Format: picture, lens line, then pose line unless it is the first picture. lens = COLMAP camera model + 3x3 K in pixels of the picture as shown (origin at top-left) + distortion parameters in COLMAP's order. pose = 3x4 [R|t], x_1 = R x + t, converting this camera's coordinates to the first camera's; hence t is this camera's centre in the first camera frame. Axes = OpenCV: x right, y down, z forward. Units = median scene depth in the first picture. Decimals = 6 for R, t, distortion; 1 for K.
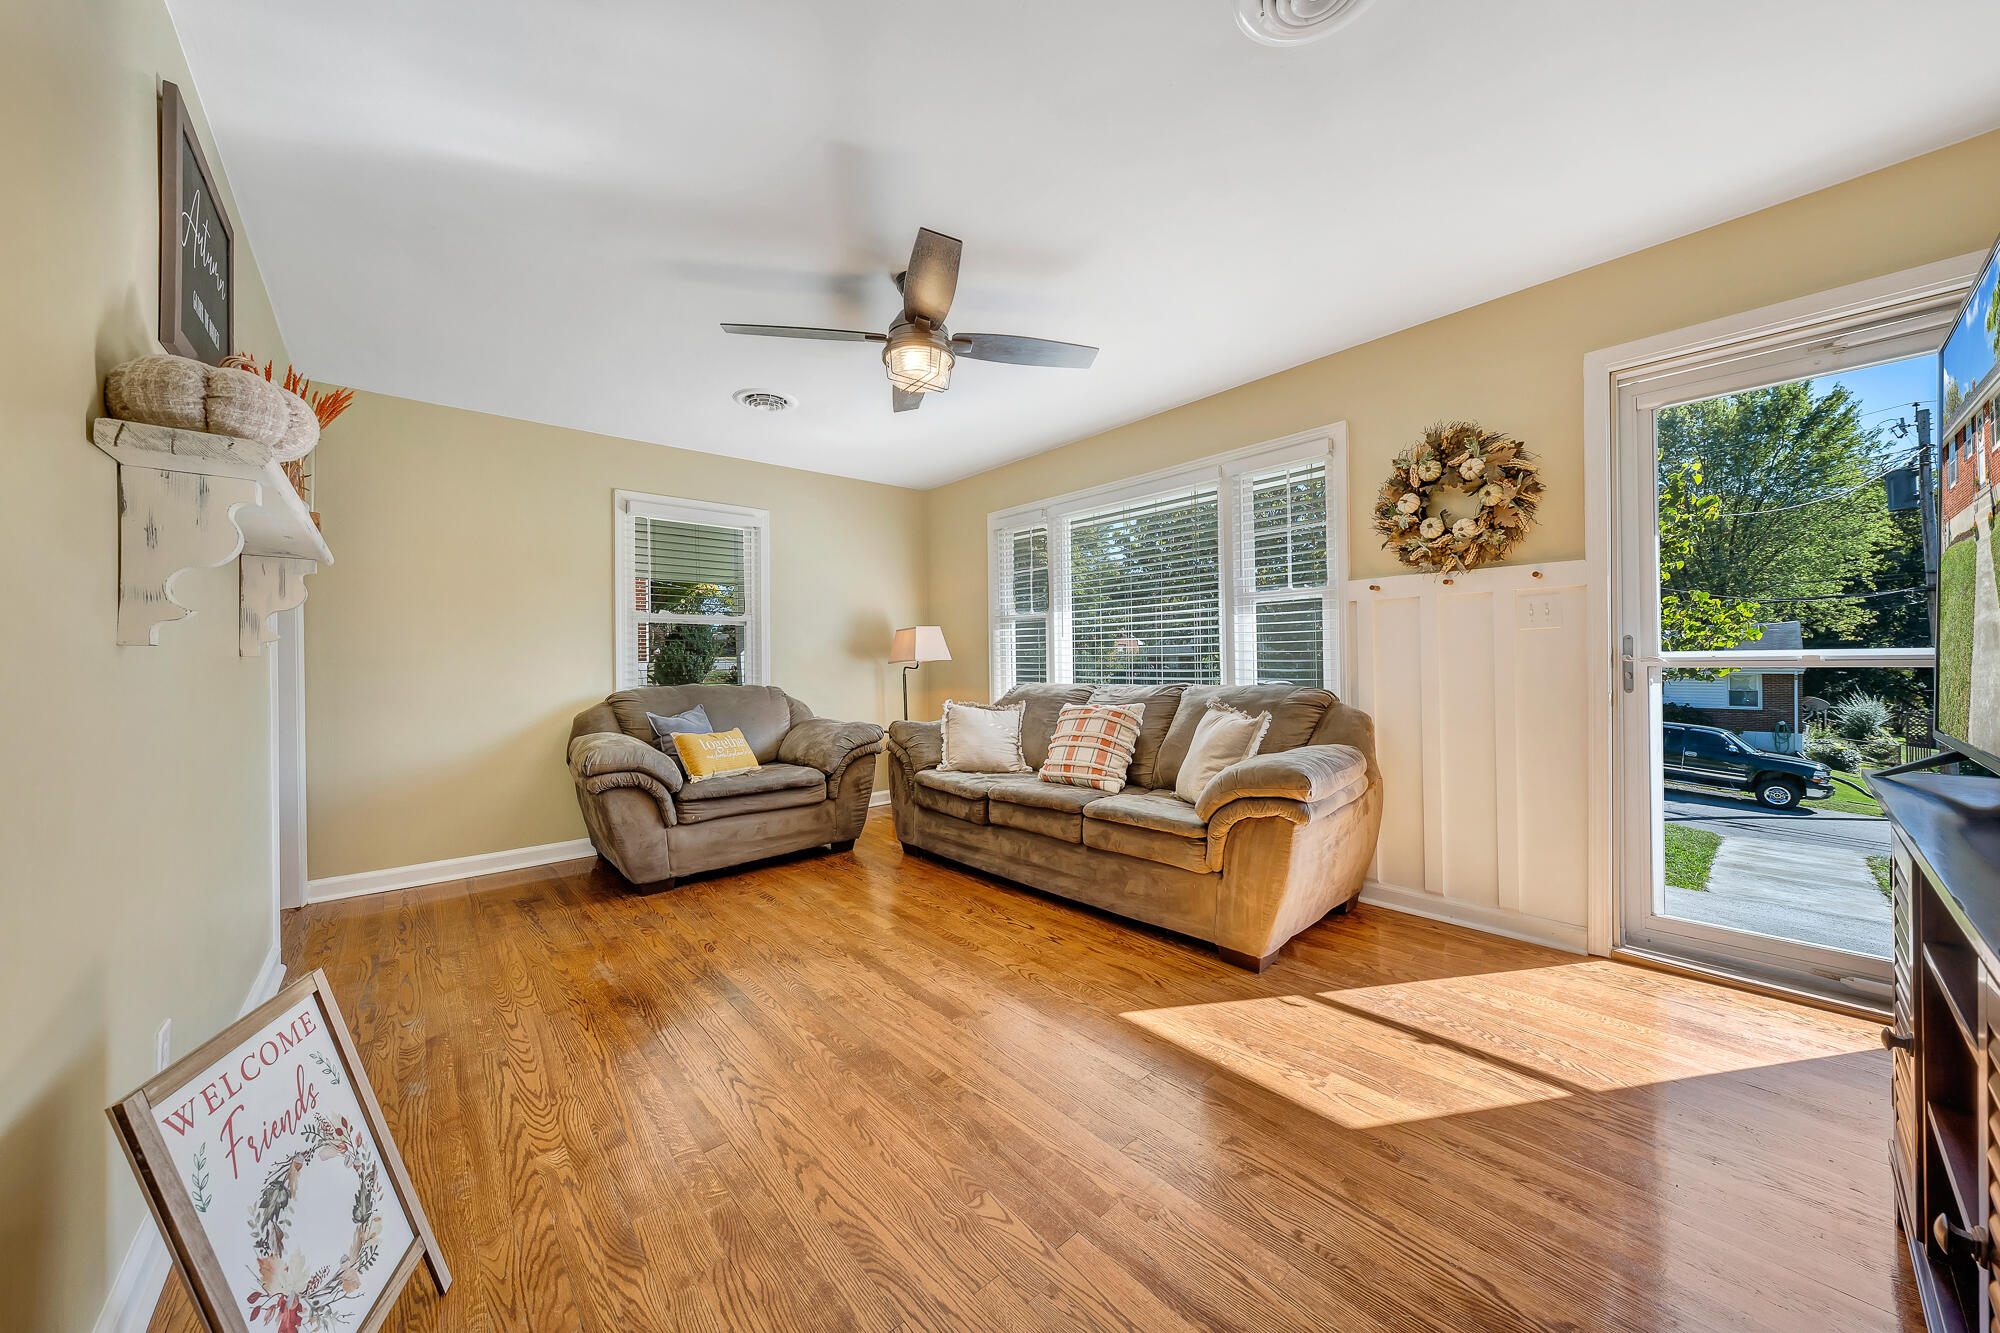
lens RADIAL K [[685.4, 0, 999.9], [0, 685.4, 657.6], [0, 0, 1]] dist [-0.001701, -0.000359]
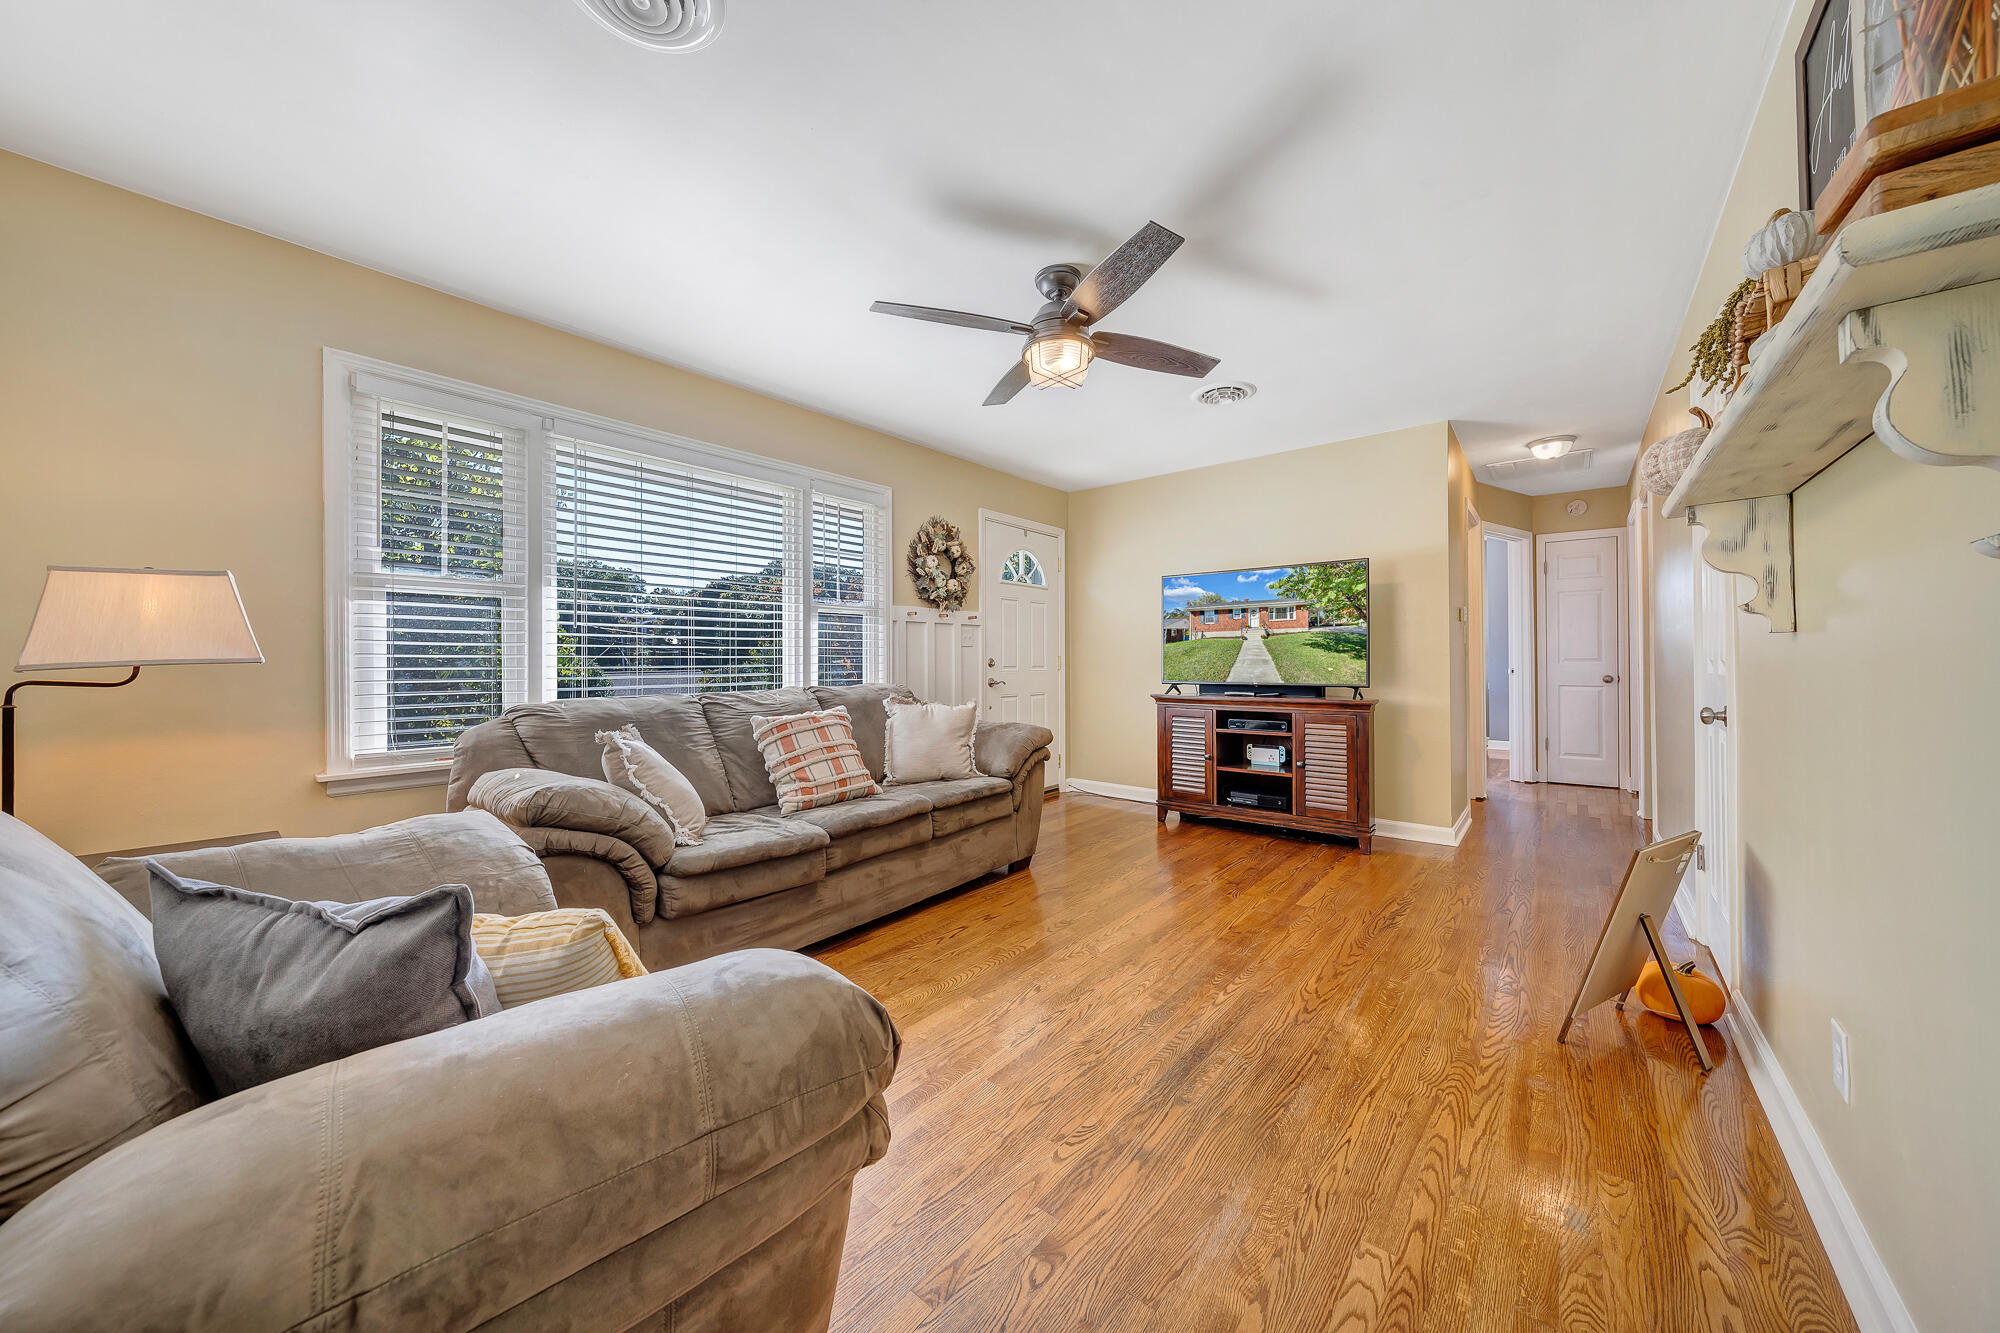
lens RADIAL K [[685.4, 0, 999.9], [0, 685.4, 657.6], [0, 0, 1]] dist [-0.001701, -0.000359]
pose [[-0.155517, 0.016363, 0.987698, -0.880323], [0.007070, 0.999856, -0.015451, 0.016038], [-0.987808, 0.004580, -0.155610, 1.015992]]
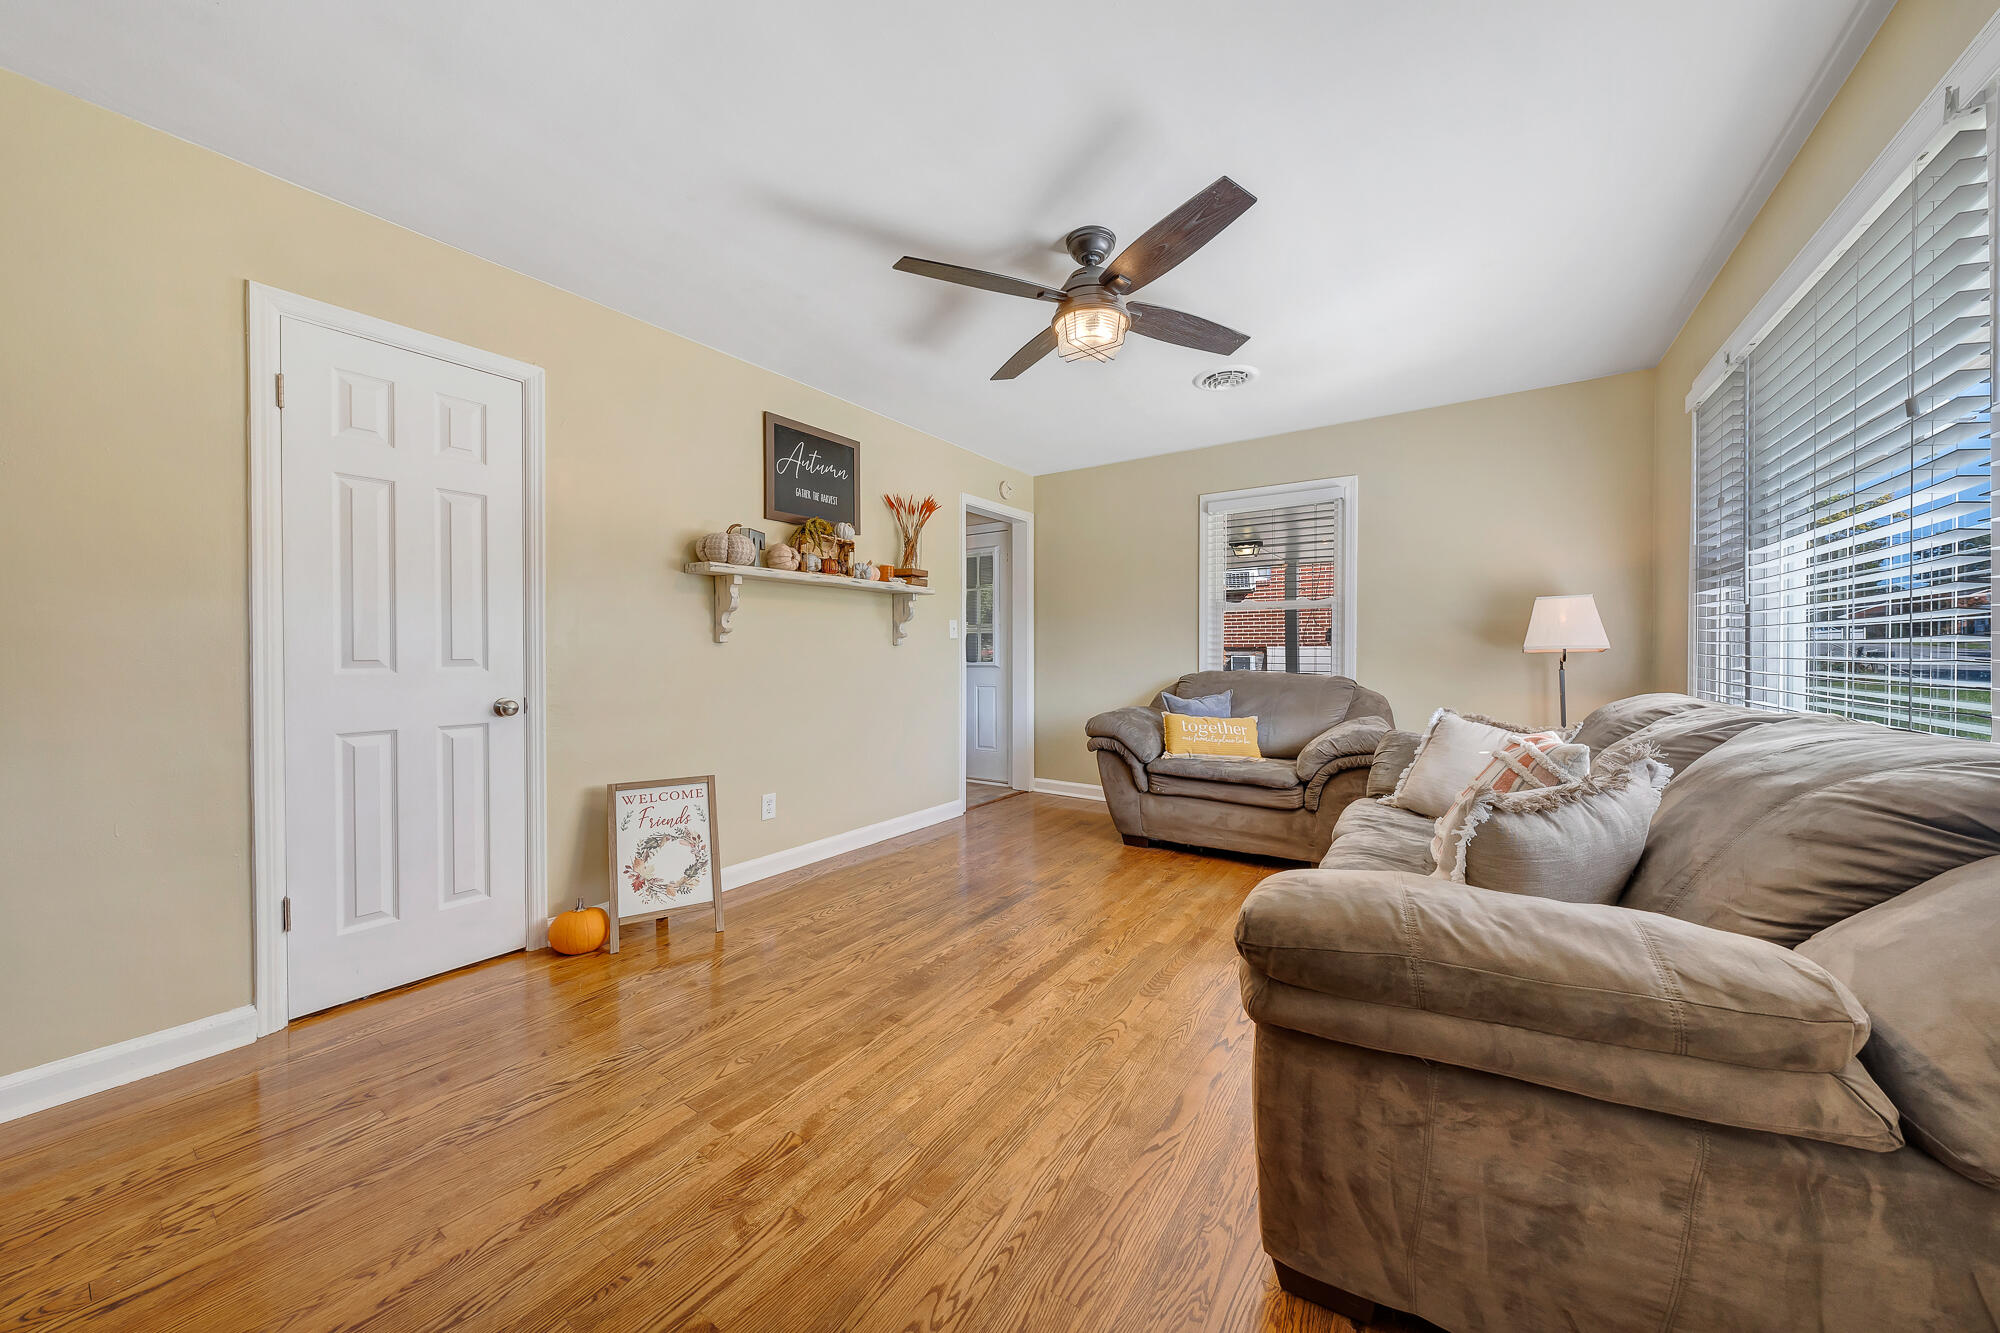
lens RADIAL K [[693.2, 0, 1008.5], [0, 693.2, 662.9], [0, 0, 1]] dist [-0.001337, -0.000102]
pose [[0.251075, 0.029361, -0.967522, 0.629512], [0.001722, 0.999525, 0.030779, -0.006316], [0.967966, -0.009394, 0.250905, 0.538282]]
